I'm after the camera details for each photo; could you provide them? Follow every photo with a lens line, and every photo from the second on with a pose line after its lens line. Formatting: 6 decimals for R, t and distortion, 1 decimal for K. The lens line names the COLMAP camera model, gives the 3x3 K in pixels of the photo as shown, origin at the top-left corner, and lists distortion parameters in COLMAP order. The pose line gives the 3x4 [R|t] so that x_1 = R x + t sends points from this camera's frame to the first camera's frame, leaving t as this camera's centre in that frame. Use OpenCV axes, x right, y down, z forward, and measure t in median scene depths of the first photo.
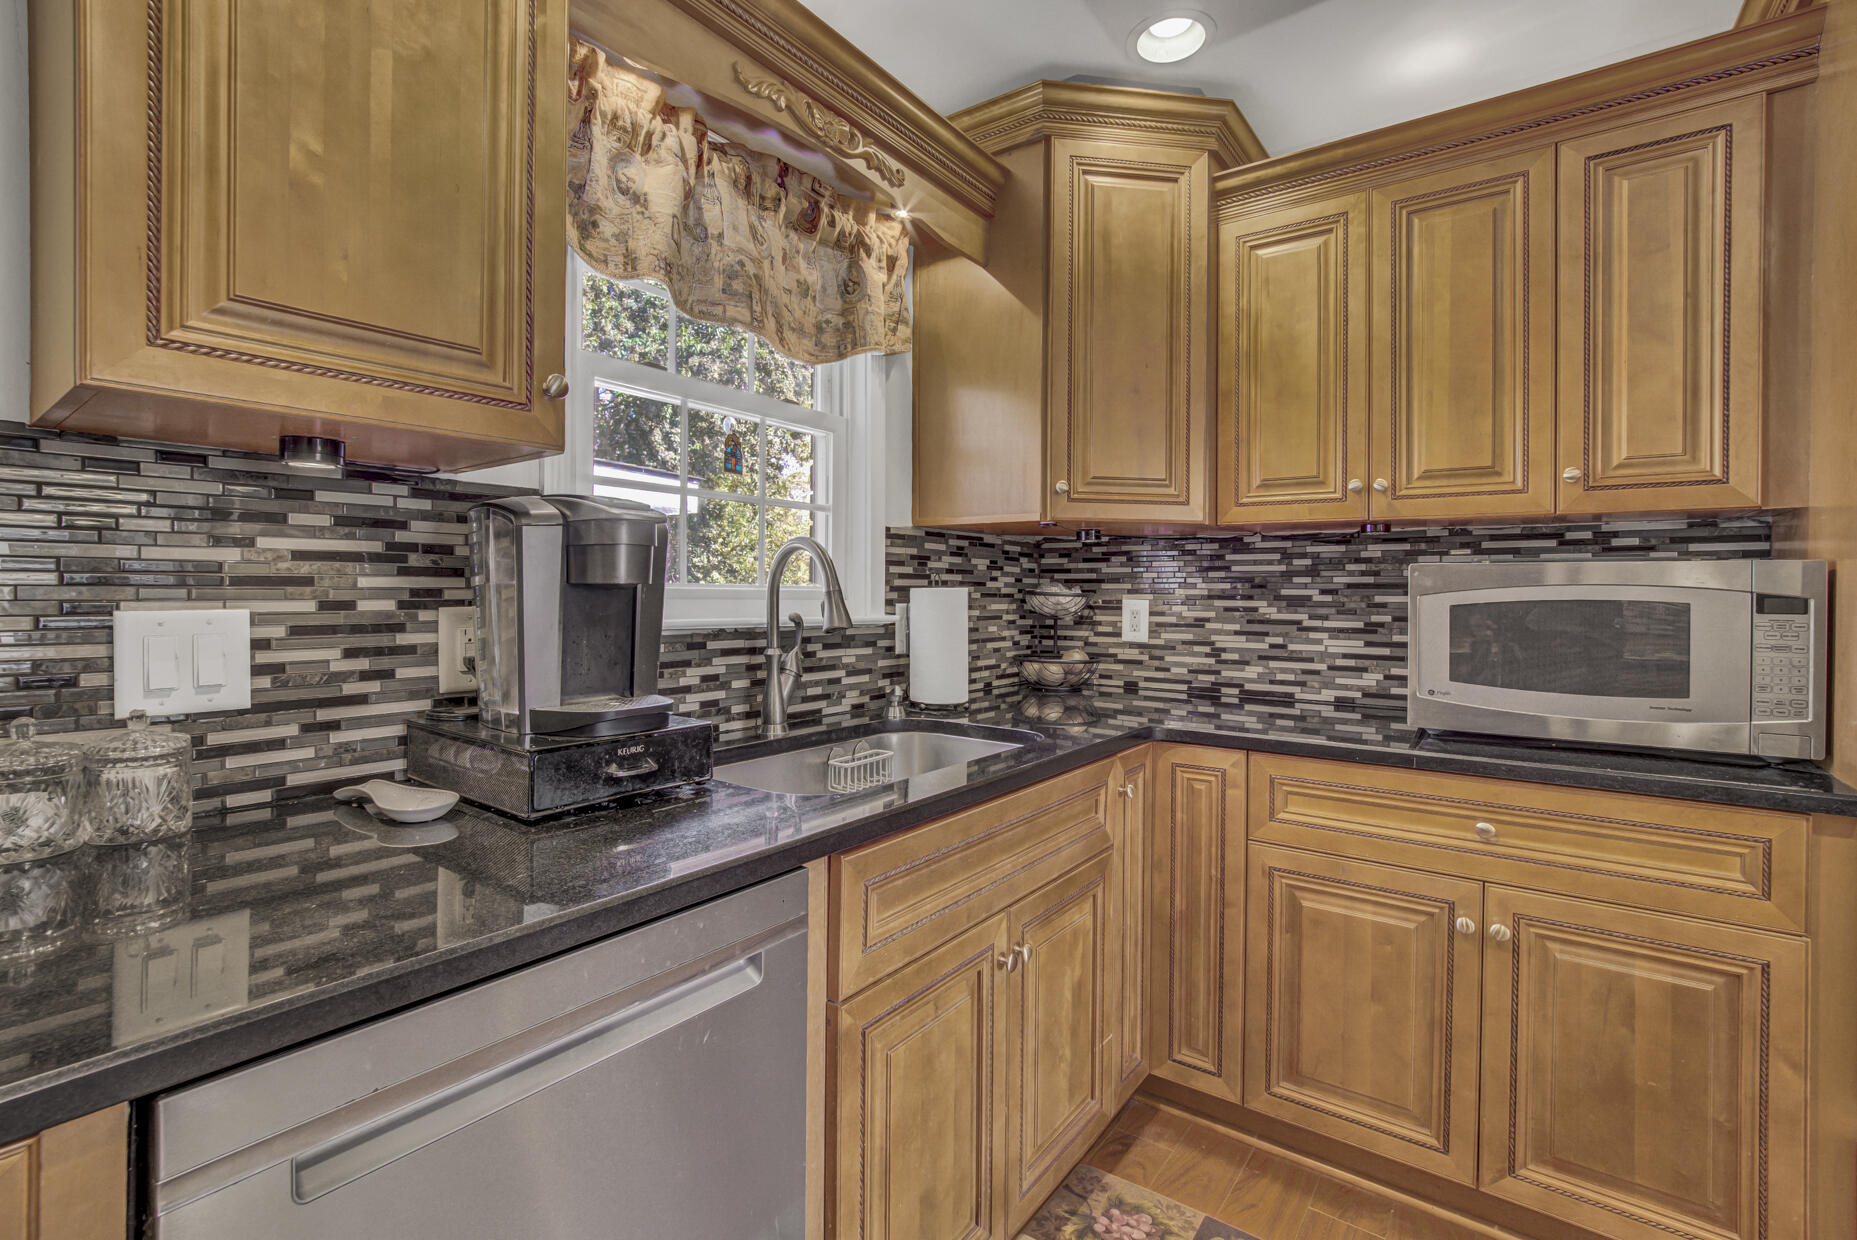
lens RADIAL K [[841.9, 0, 926.5], [0, 841.9, 592.8], [0, 0, 1]] dist [-0.014472, -0.000194]
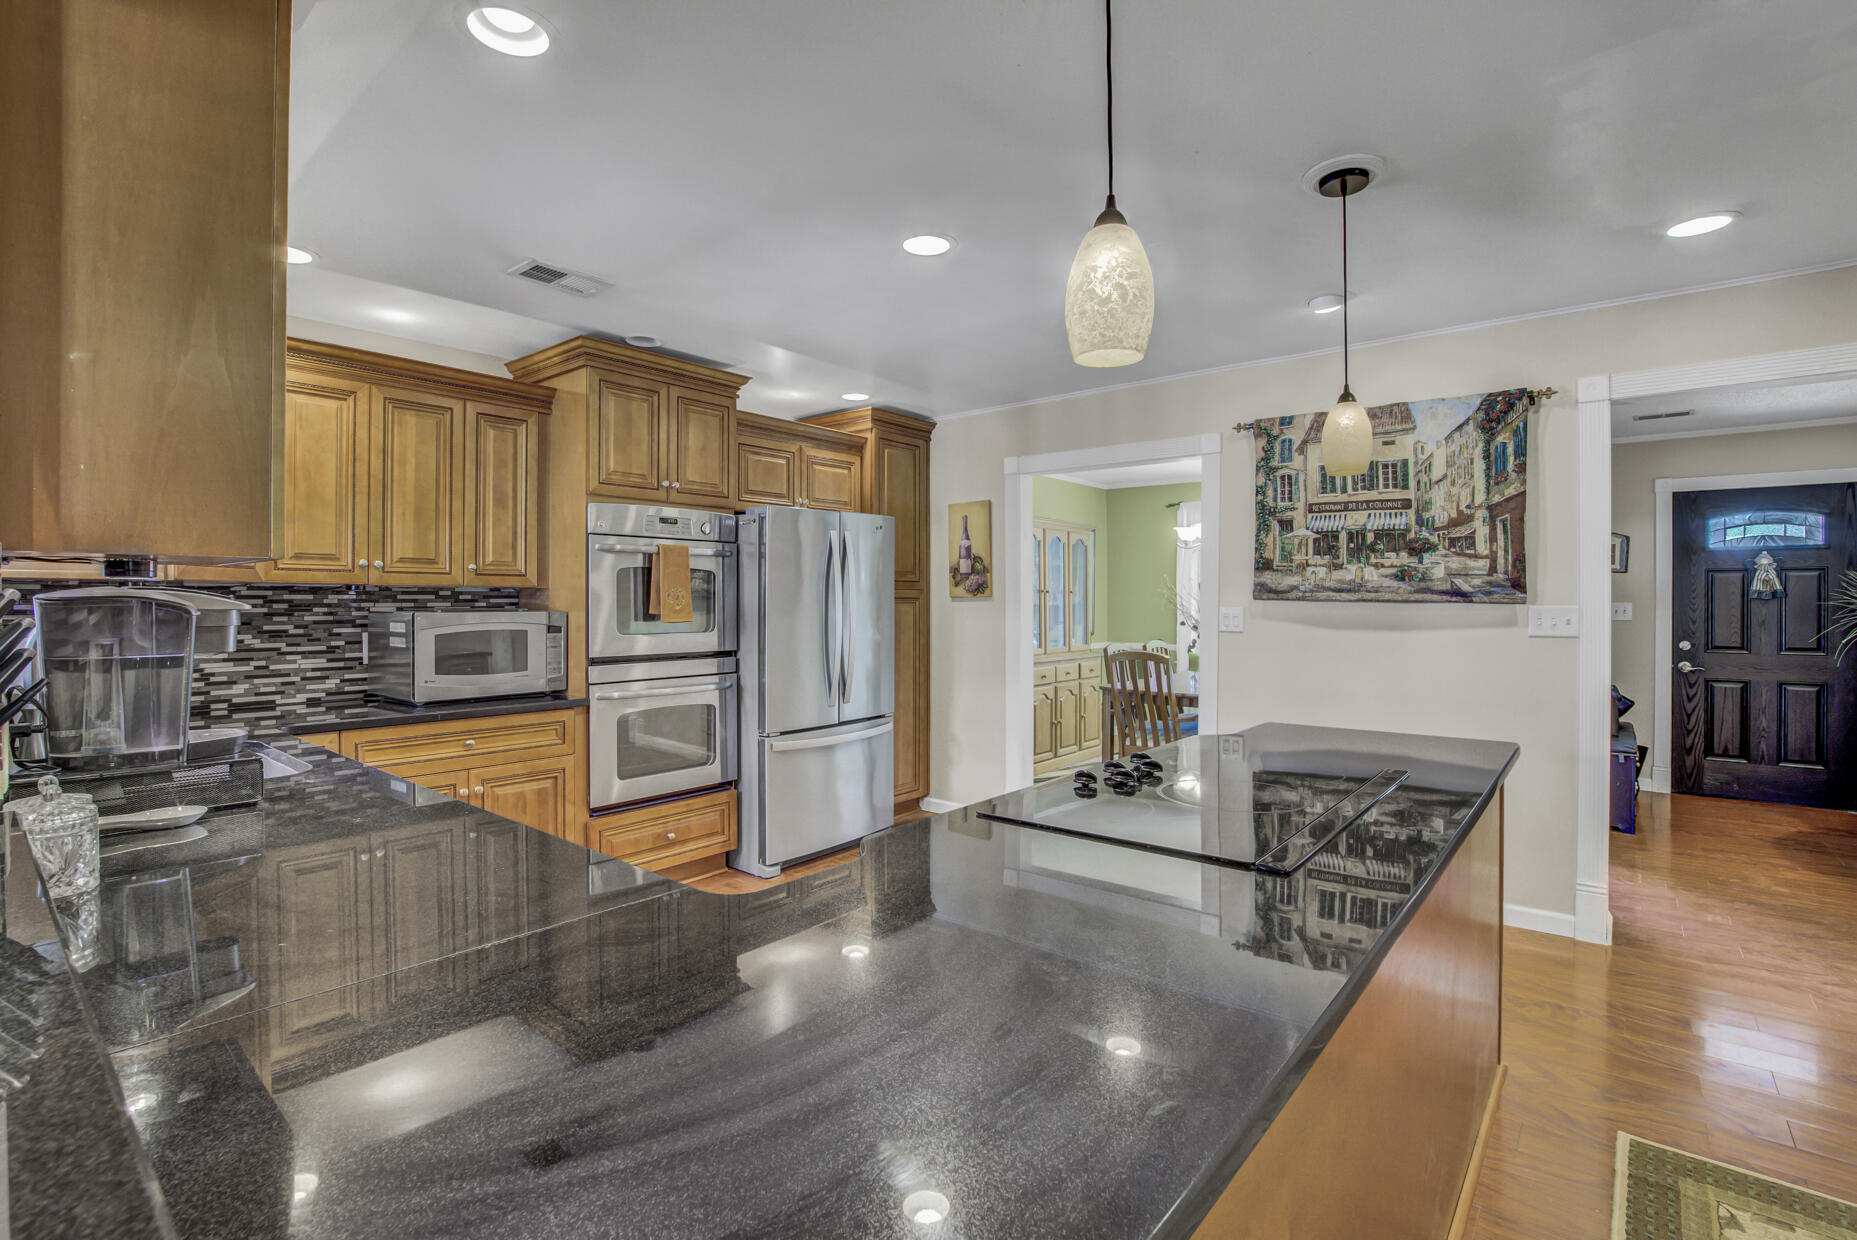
lens RADIAL K [[841.9, 0, 947.6], [0, 841.9, 606.8], [0, 0, 1]] dist [-0.014472, -0.000194]
pose [[0.018594, -0.012463, 0.999749, -0.951457], [0.000267, 0.999922, 0.012460, -0.053852], [-0.999827, 0.000035, 0.018596, -0.148461]]
